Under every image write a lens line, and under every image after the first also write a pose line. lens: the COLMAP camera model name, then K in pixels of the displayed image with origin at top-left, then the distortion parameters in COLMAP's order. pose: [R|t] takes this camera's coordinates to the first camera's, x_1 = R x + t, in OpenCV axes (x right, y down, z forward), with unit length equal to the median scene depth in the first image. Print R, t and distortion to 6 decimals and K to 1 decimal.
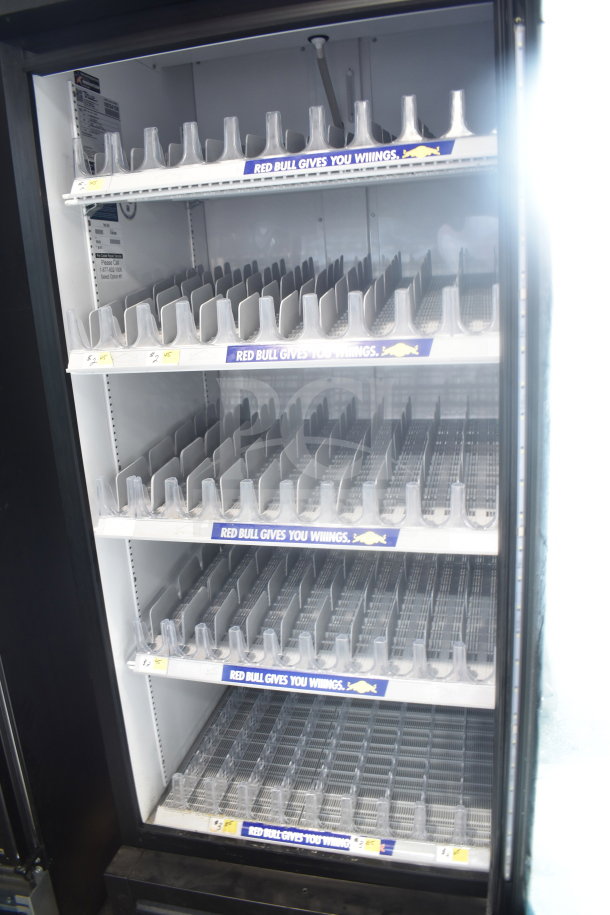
lens RADIAL K [[697.0, 0, 305.0], [0, 697.0, 457.5], [0, 0, 1]] dist [-0.004526, -0.001815]
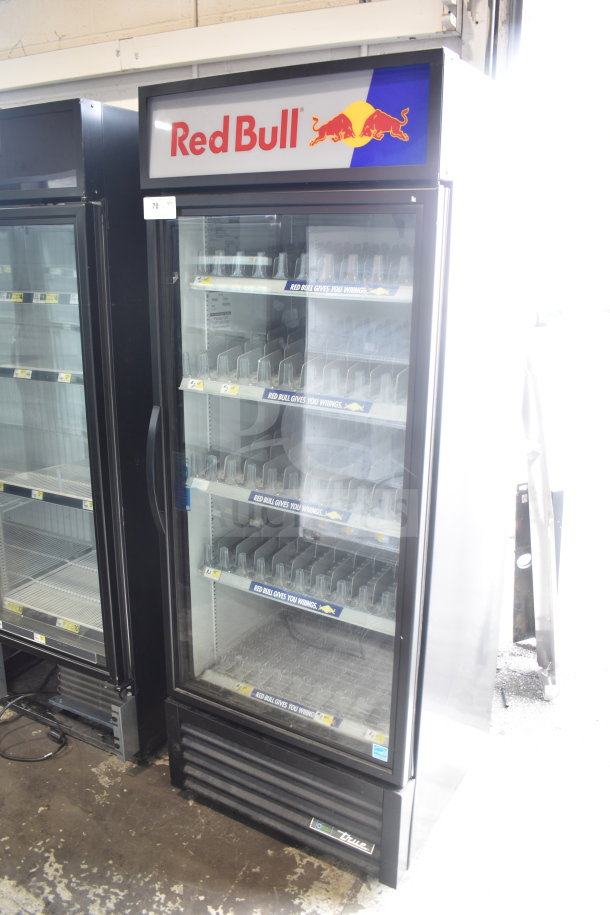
lens RADIAL K [[715.0, 0, 305.0], [0, 715.0, 457.5], [0, 0, 1]] dist [0.184465, -0.000551]
pose [[0.957506, 0.148321, -0.247353, 0.378688], [-0.140028, 0.988839, 0.050890, -0.083987], [0.252140, -0.014091, 0.967588, -0.574258]]
